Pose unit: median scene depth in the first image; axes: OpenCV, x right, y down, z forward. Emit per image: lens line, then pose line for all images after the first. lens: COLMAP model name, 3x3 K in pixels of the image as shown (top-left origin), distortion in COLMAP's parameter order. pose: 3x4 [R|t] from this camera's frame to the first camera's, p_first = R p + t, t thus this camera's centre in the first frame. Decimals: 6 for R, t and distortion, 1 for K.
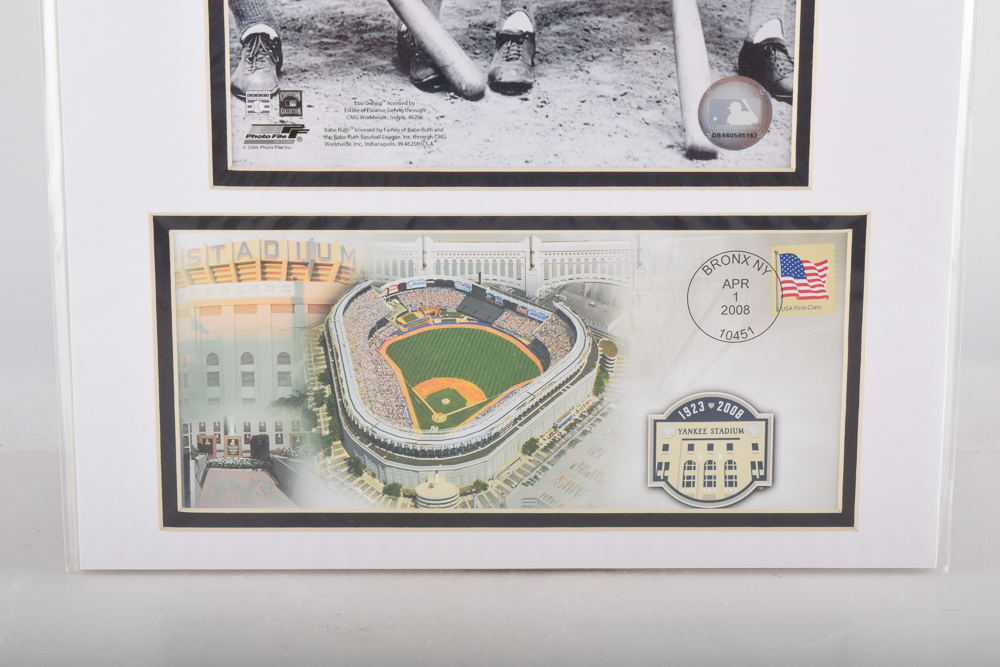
lens RADIAL K [[2348.1, 0, 485.3], [0, 2348.1, 356.0], [0, 0, 1]] dist [0.072761, 0.000000]
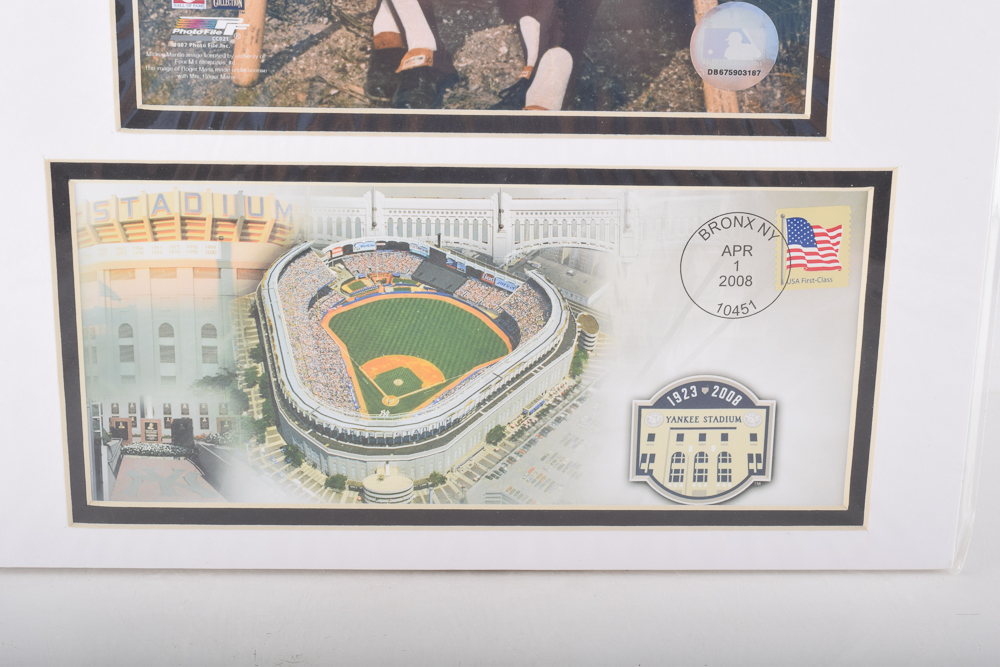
lens RADIAL K [[1629.7, 0, 497.4], [0, 1629.7, 332.6], [0, 0, 1]] dist [0.011135, 0.000000]
pose [[0.999640, 0.011676, 0.024165, 0.004890], [-0.012671, 0.999061, 0.041431, -0.024299], [-0.023659, -0.041723, 0.998849, 0.404031]]
